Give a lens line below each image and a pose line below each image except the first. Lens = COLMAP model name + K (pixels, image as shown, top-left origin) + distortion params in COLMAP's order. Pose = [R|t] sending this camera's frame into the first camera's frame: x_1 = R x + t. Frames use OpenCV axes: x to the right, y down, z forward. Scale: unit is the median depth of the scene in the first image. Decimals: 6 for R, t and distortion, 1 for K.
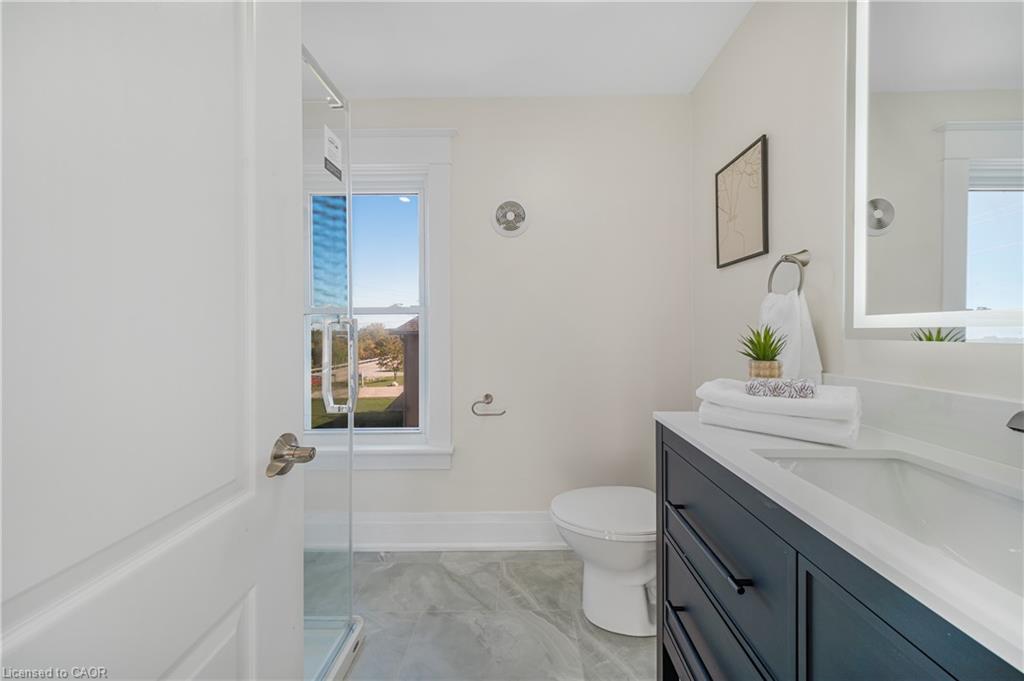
lens RADIAL K [[360.3, 0, 513.2], [0, 360.3, 336.8], [0, 0, 1]] dist [0.000578, -0.000192]
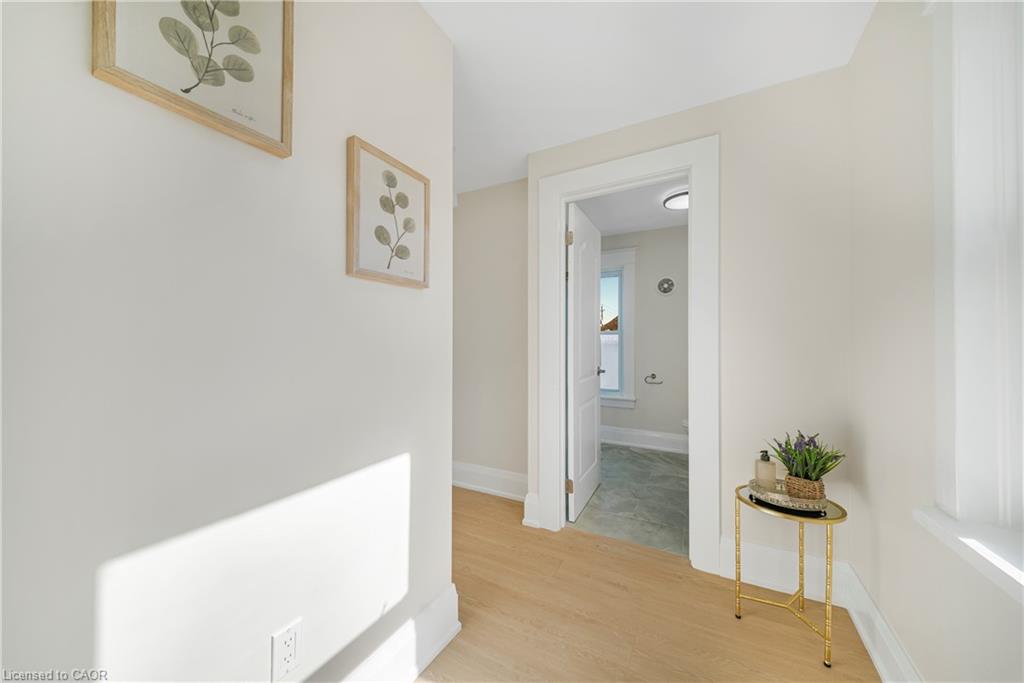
lens RADIAL K [[360.3, 0, 511.8], [0, 360.3, 341.6], [0, 0, 1]] dist [0.000578, -0.000192]
pose [[0.890289, 0.001515, -0.455393, 0.150479], [-0.006349, 0.999939, -0.009086, -0.000508], [0.455351, 0.010981, 0.890244, -1.235265]]
